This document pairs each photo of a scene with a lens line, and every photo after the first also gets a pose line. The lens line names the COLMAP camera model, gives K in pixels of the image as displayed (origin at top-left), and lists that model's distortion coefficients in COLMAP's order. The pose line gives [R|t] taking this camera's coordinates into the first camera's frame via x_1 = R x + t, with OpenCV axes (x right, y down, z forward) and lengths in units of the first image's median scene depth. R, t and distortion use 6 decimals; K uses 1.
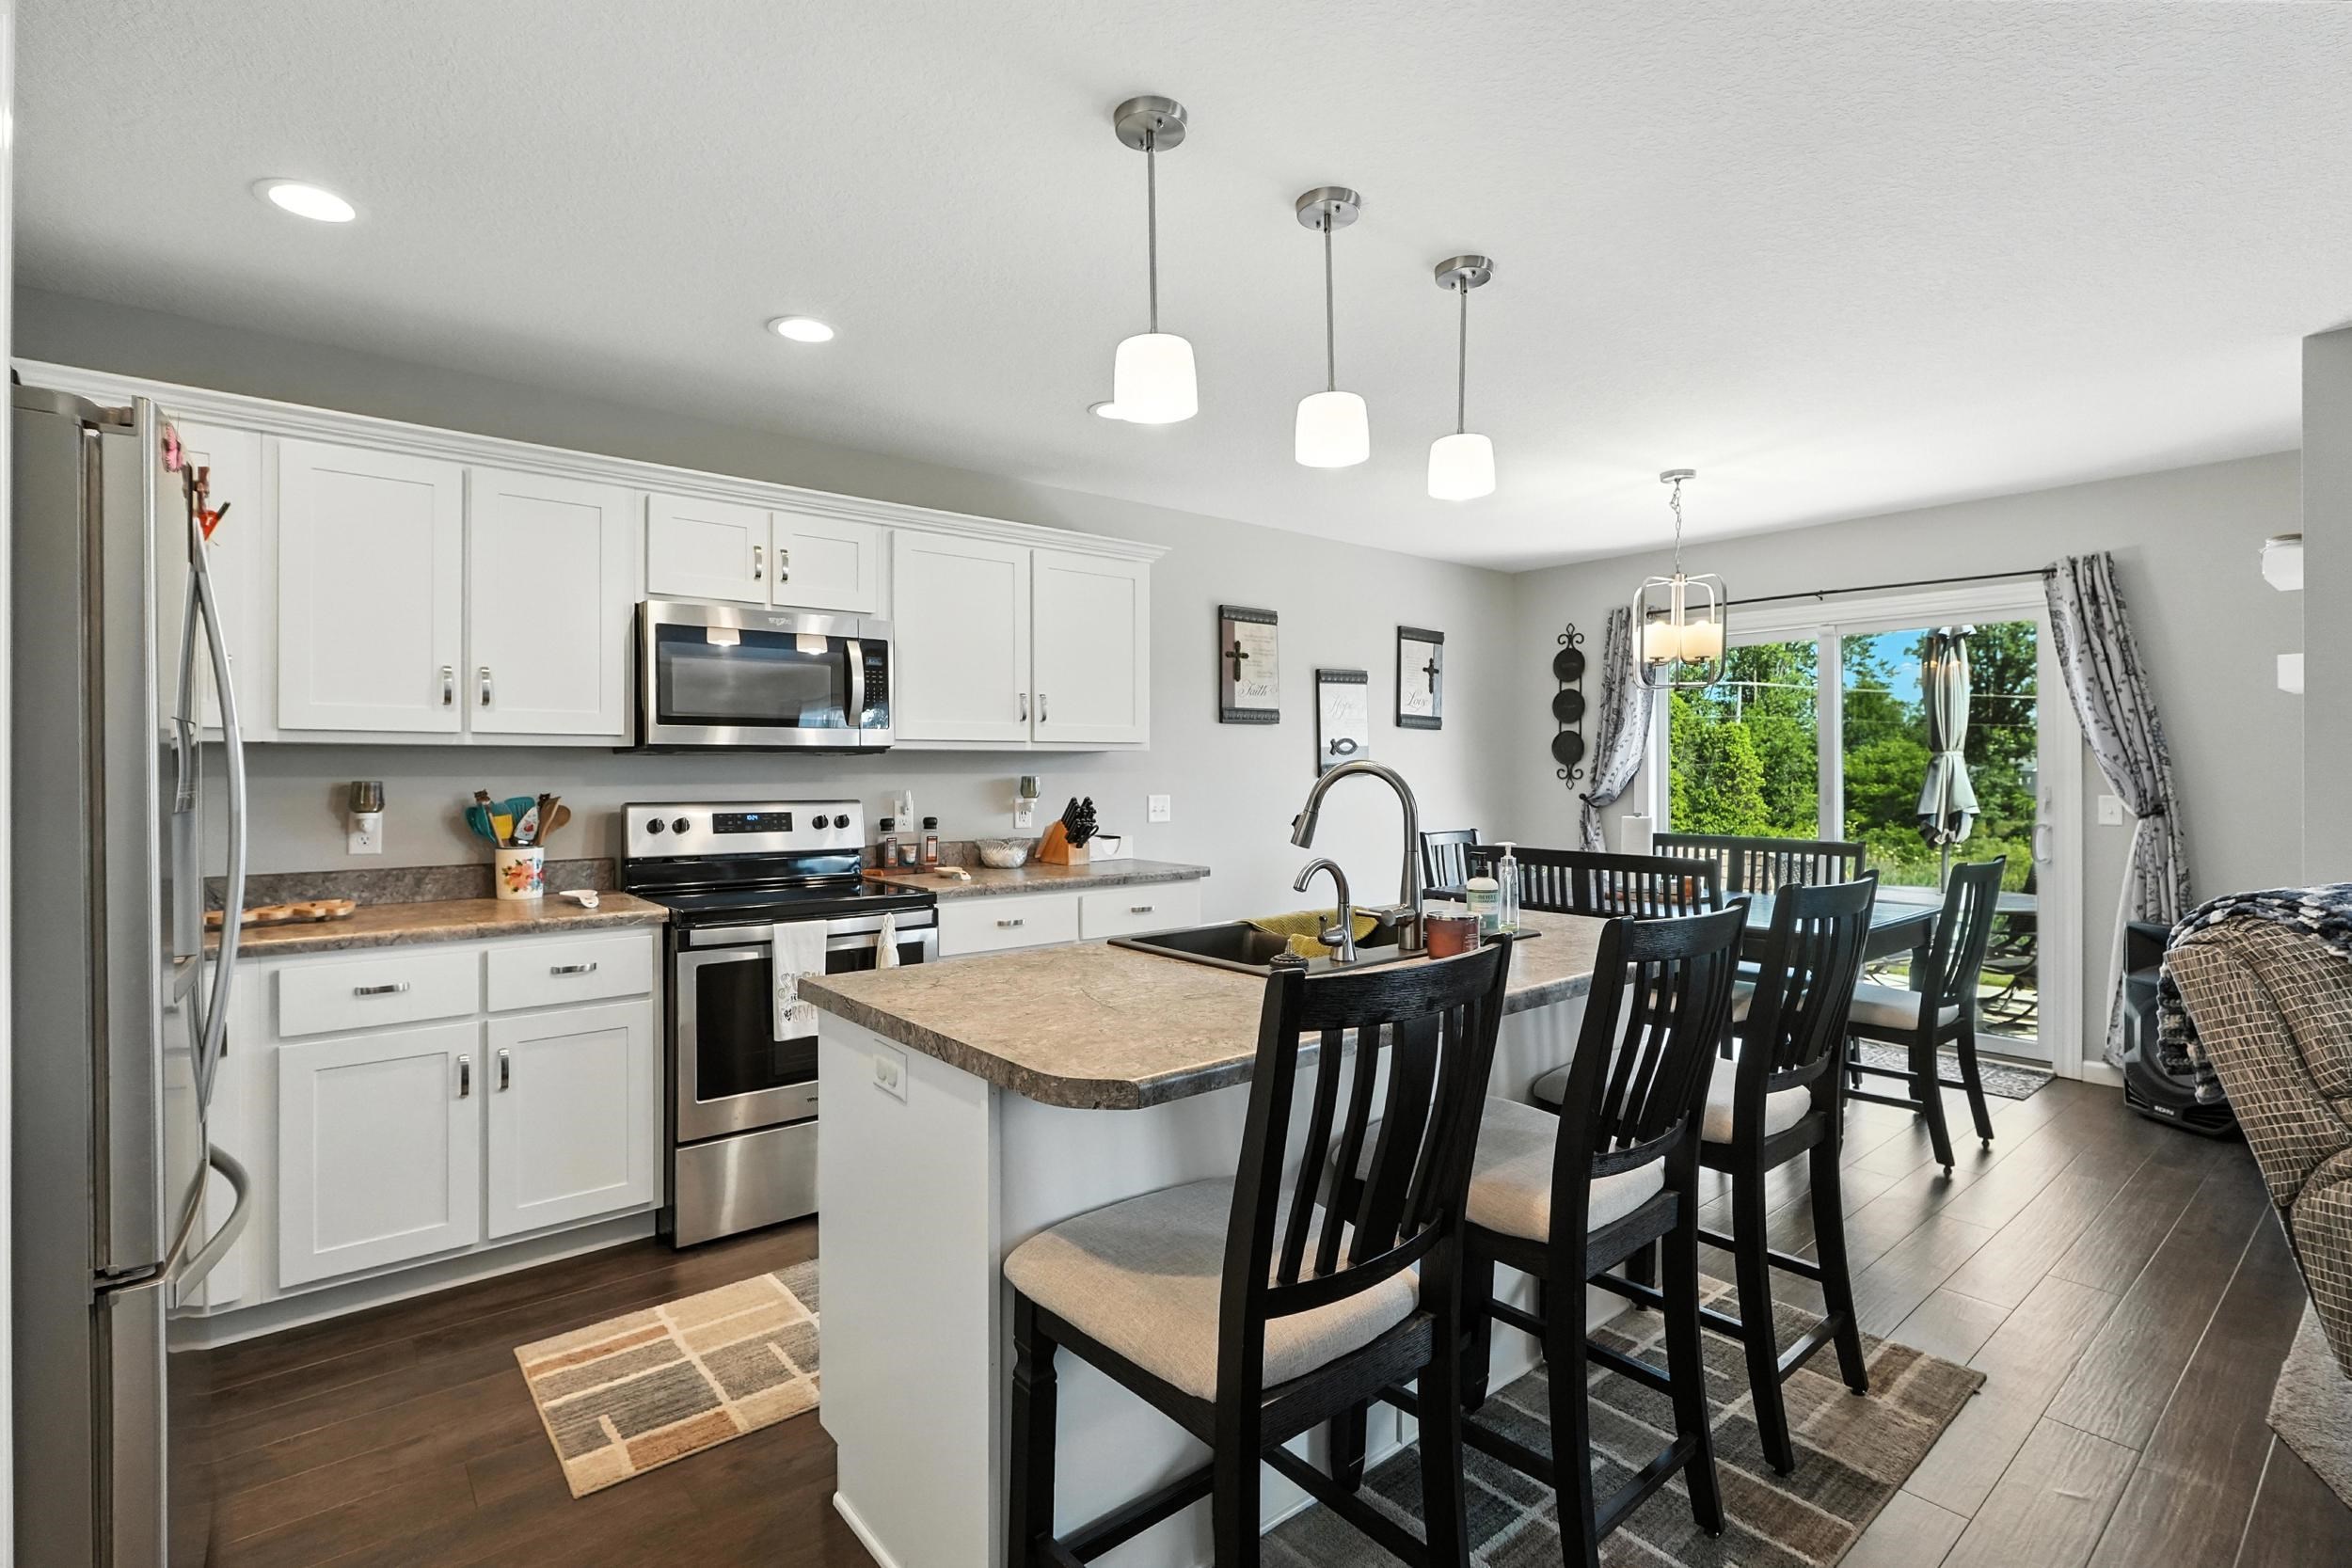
lens RADIAL K [[1088.4, 0, 1179.9], [0, 1088.4, 773.4], [0, 0, 1]] dist [-0.002003, 0.000001]
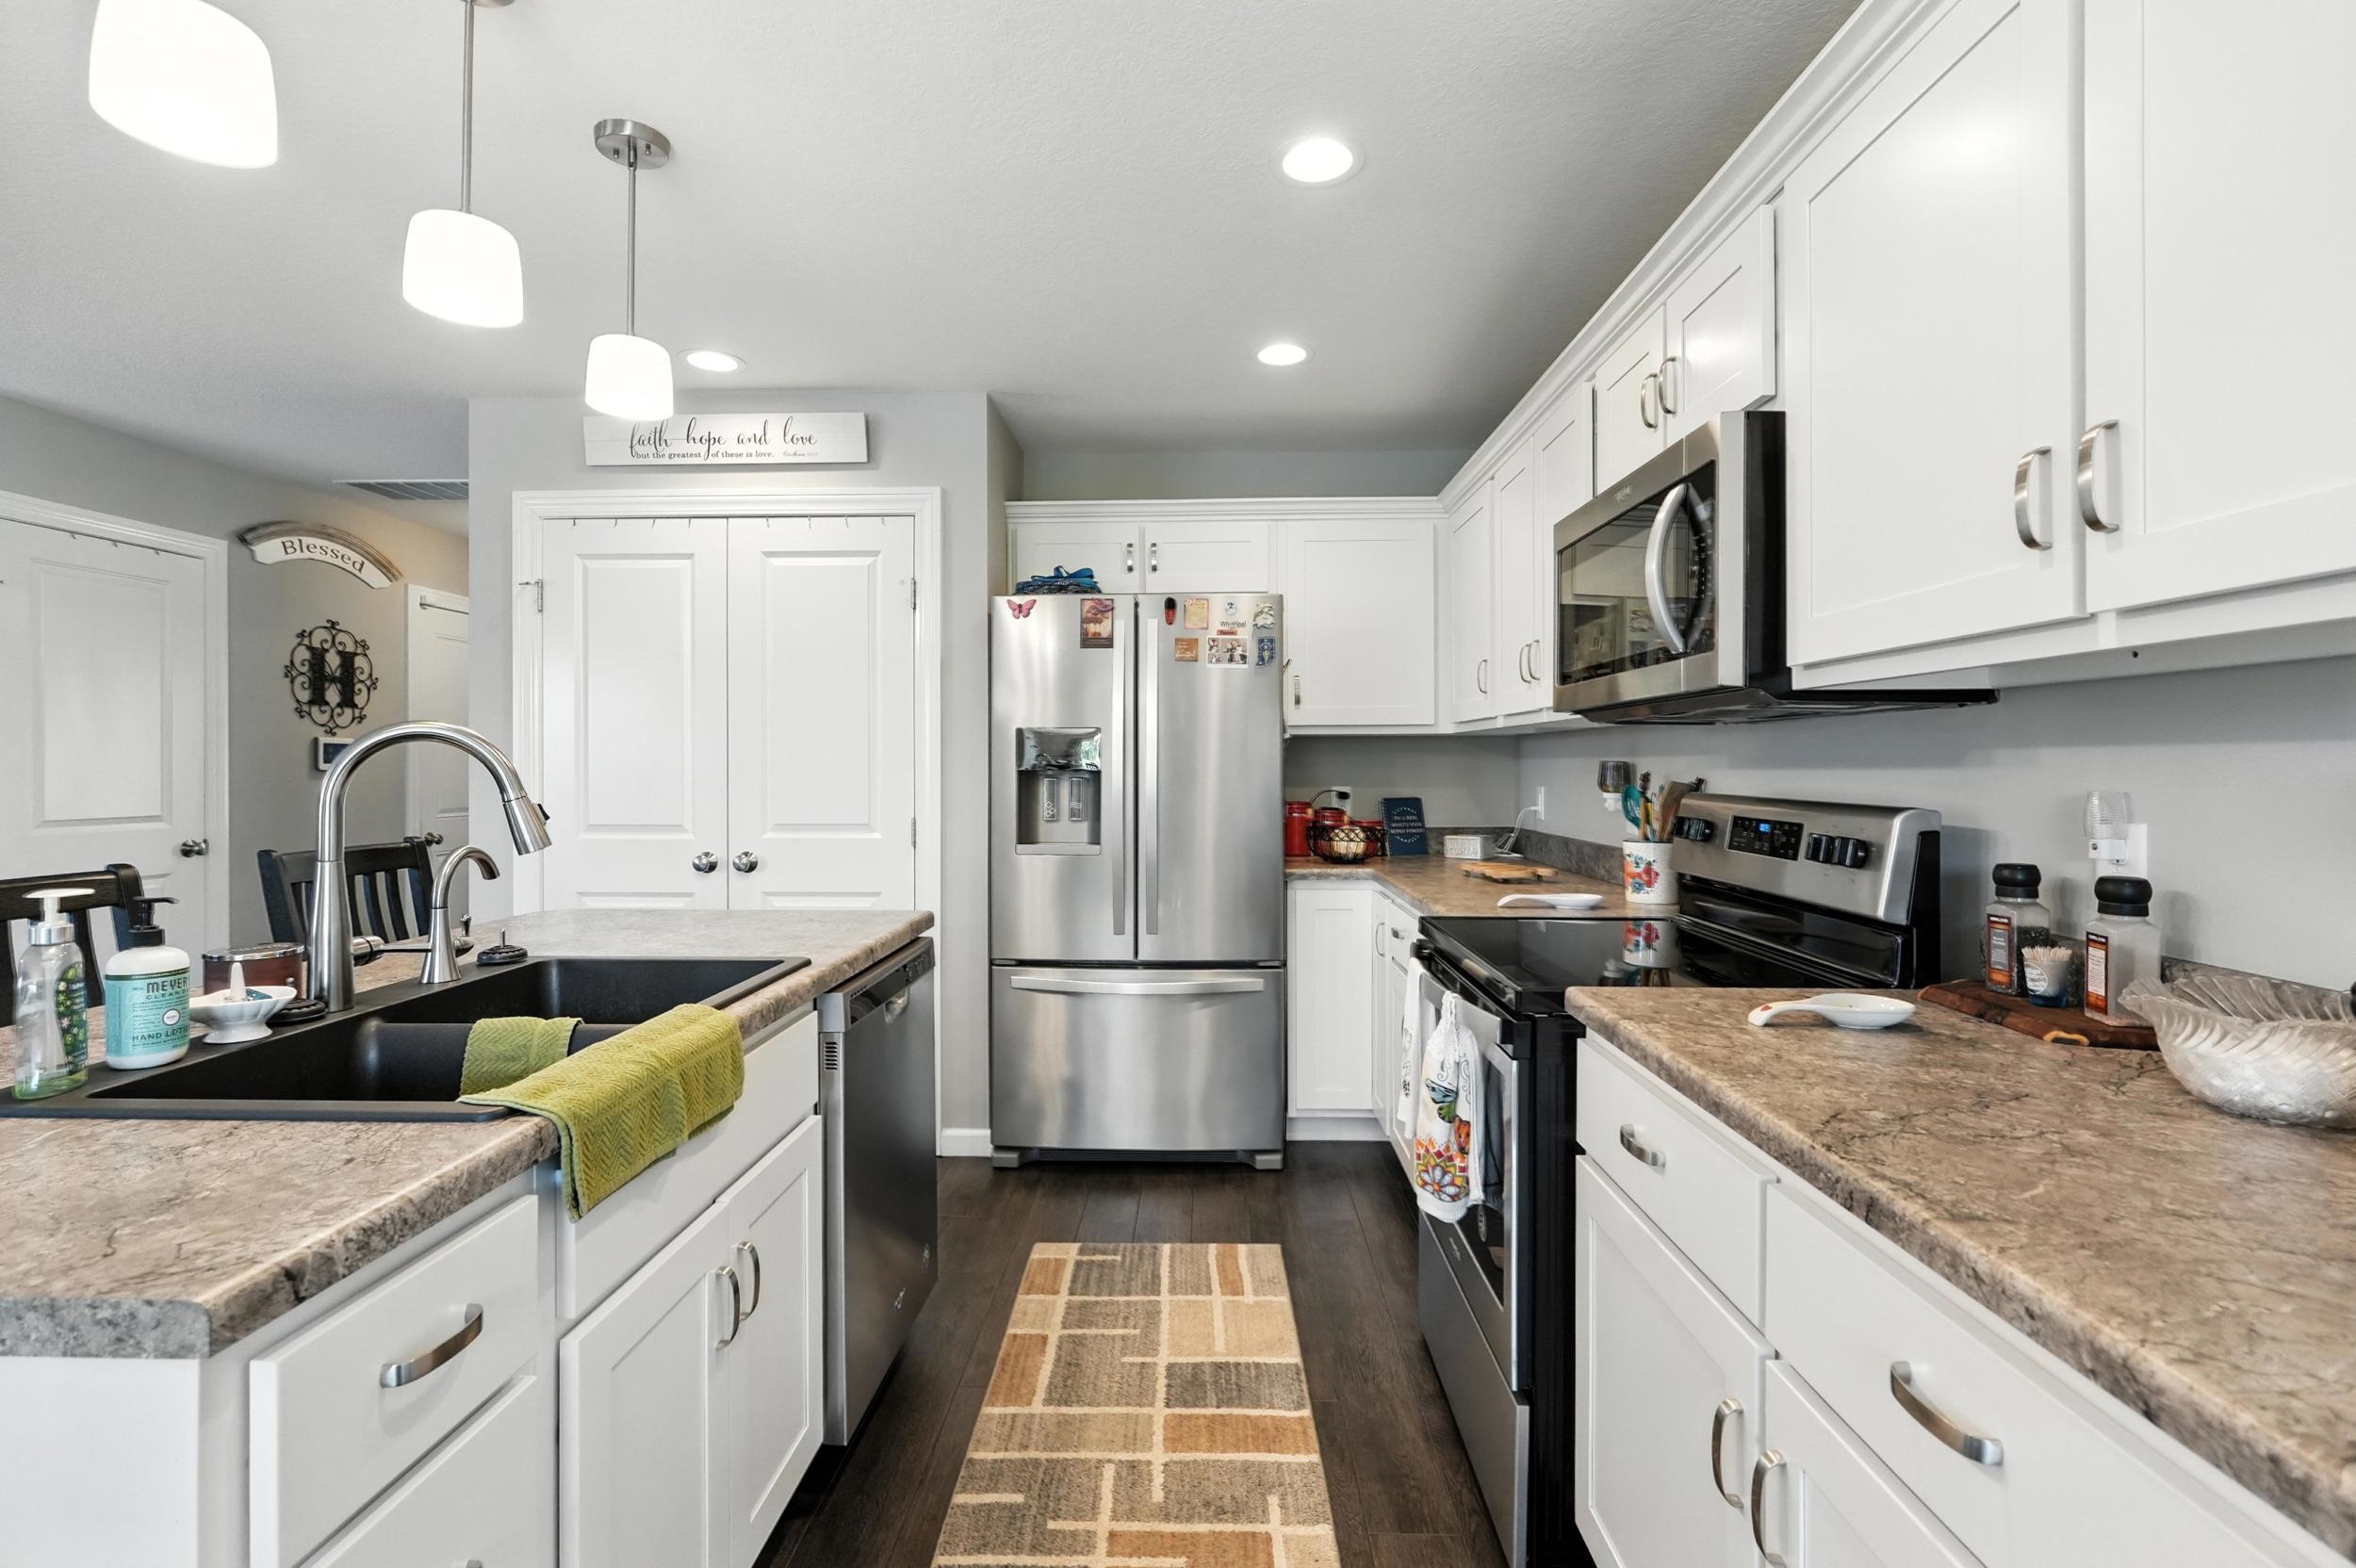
lens RADIAL K [[1096.5, 0, 1176.6], [0, 1096.5, 766.8], [0, 0, 1]] dist [-0.000047, 0.000224]
pose [[-0.659167, 0.002602, -0.751992, 0.193510], [-0.002228, 0.999983, 0.005413, 0.005617], [0.751993, 0.005244, -0.659150, 0.944899]]
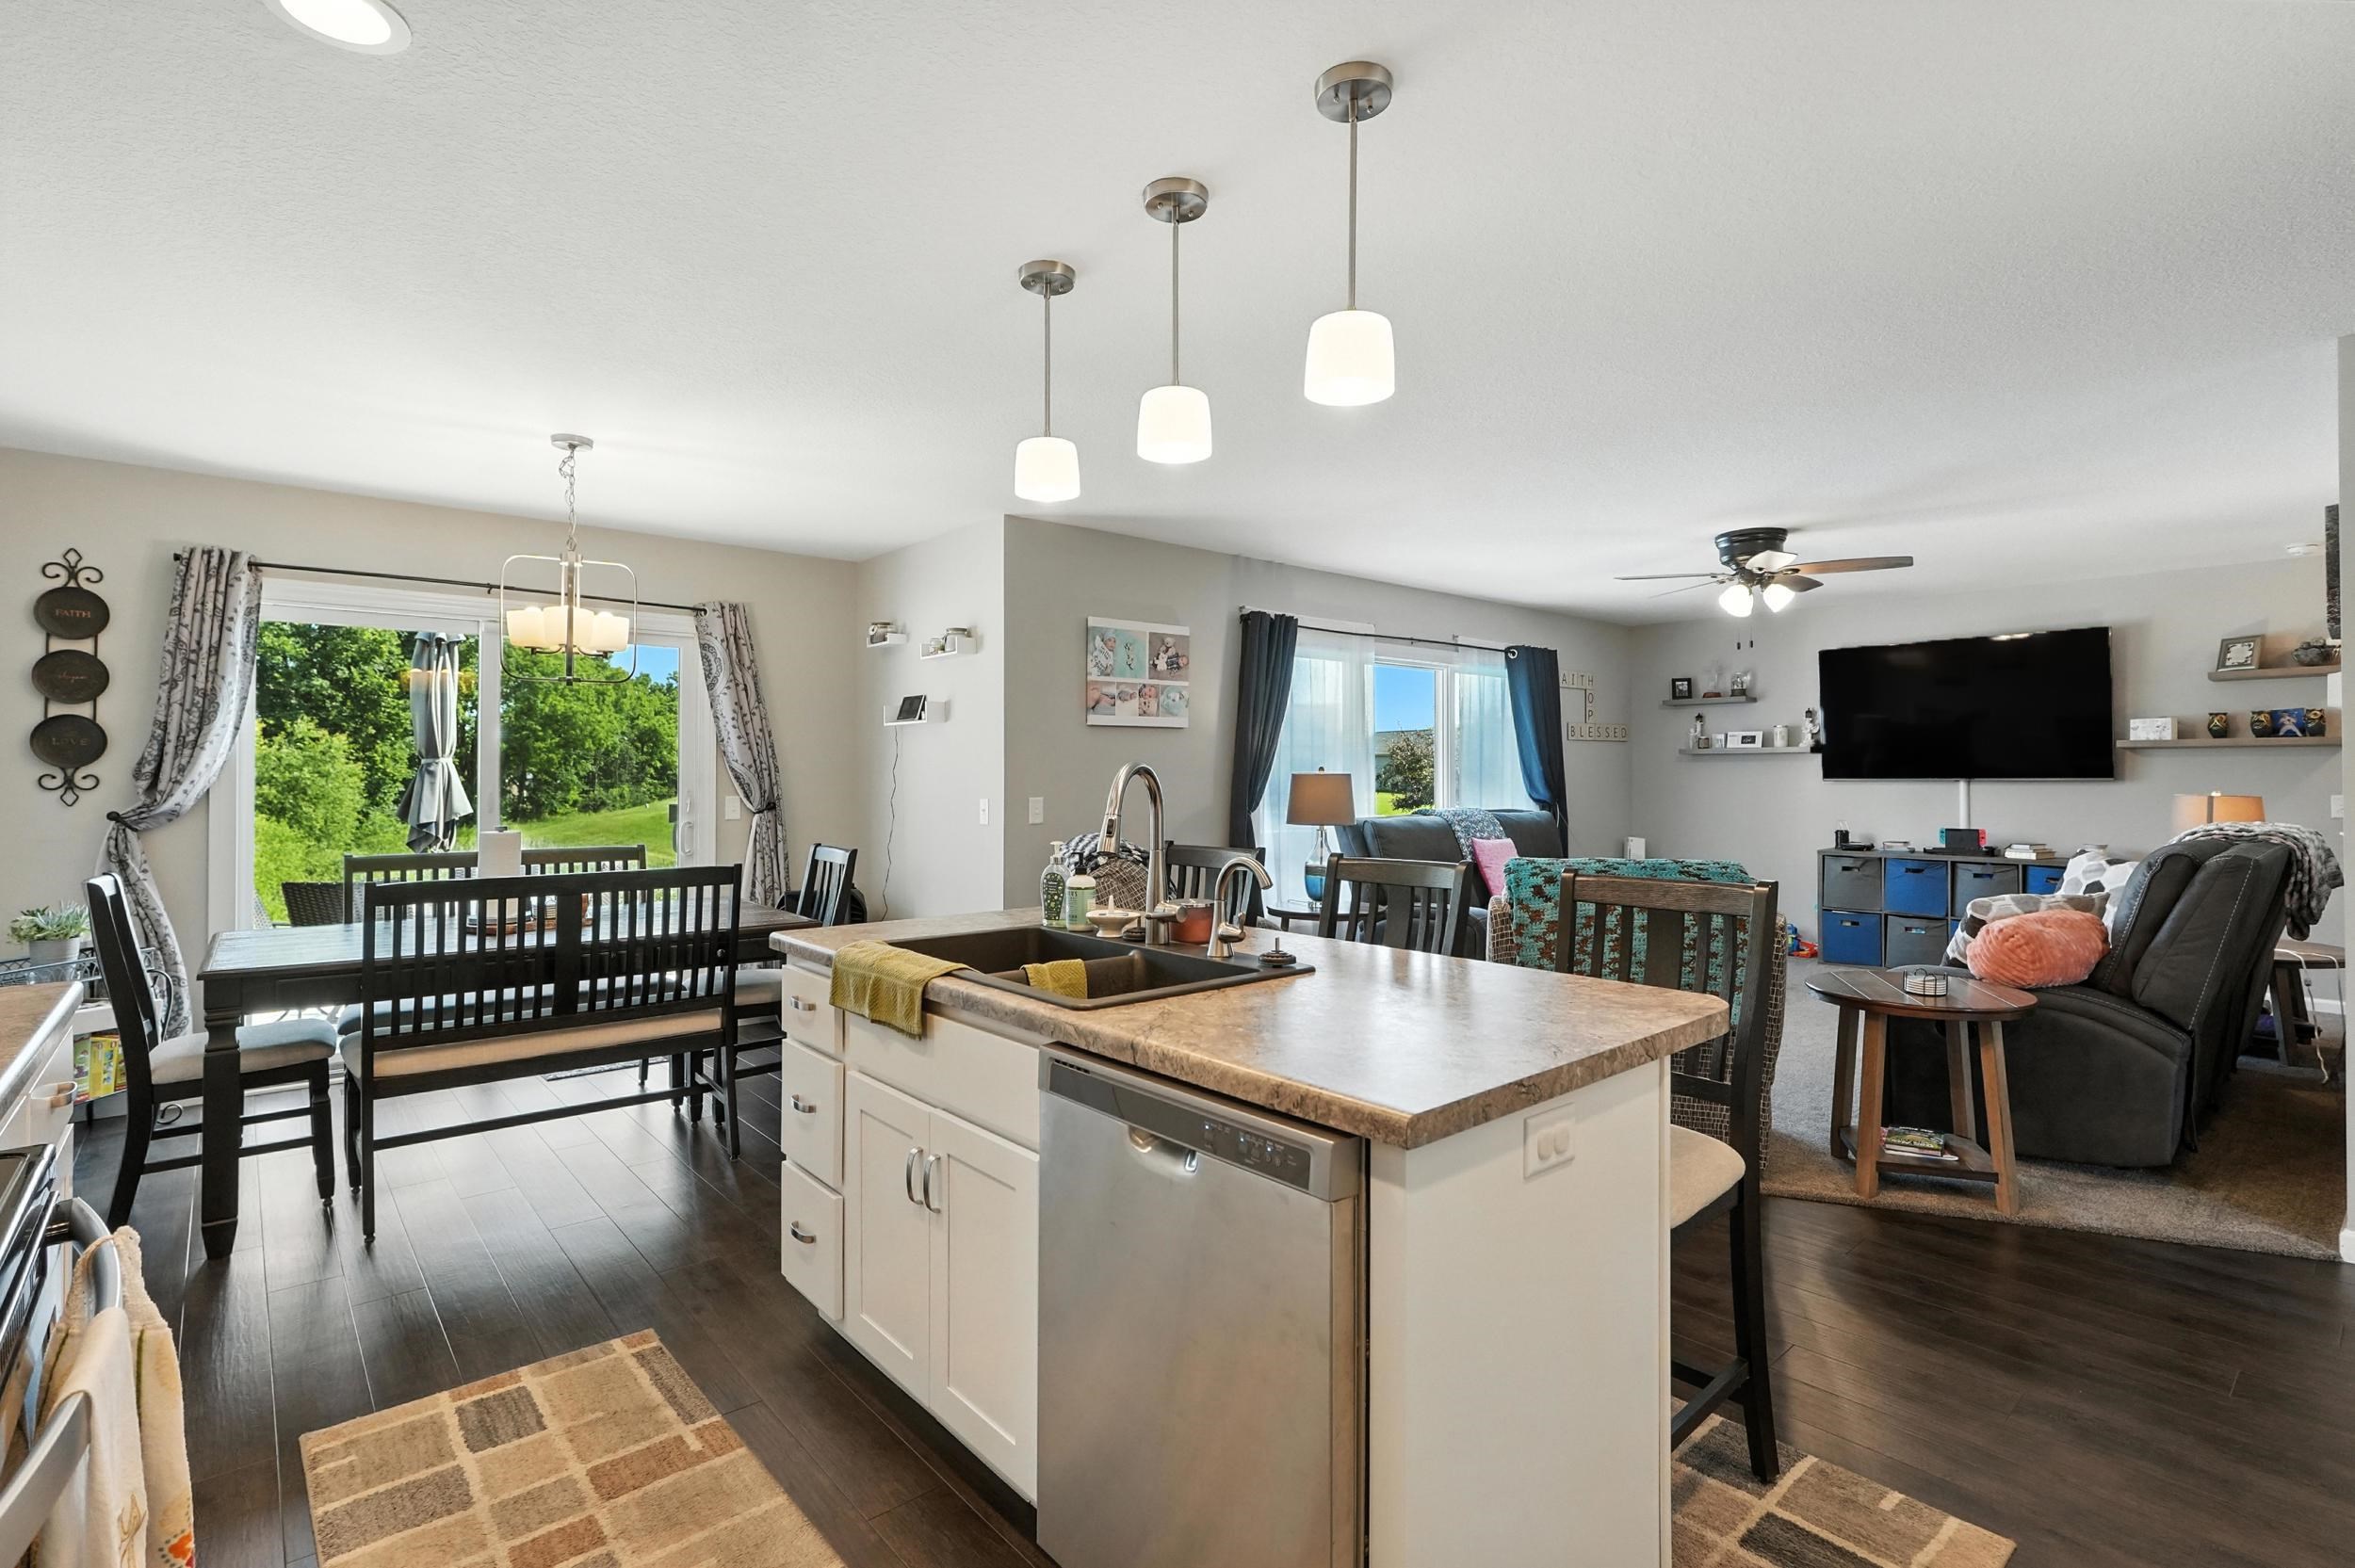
lens RADIAL K [[1096.0, 0, 1176.1], [0, 1096.0, 766.8], [0, 0, 1]] dist [-0.000047, 0.000224]
pose [[-0.014674, 0.009936, 0.999843, -0.435390], [0.004497, 0.999941, -0.009871, 0.001221], [-0.999882, 0.004352, -0.014717, 0.521584]]
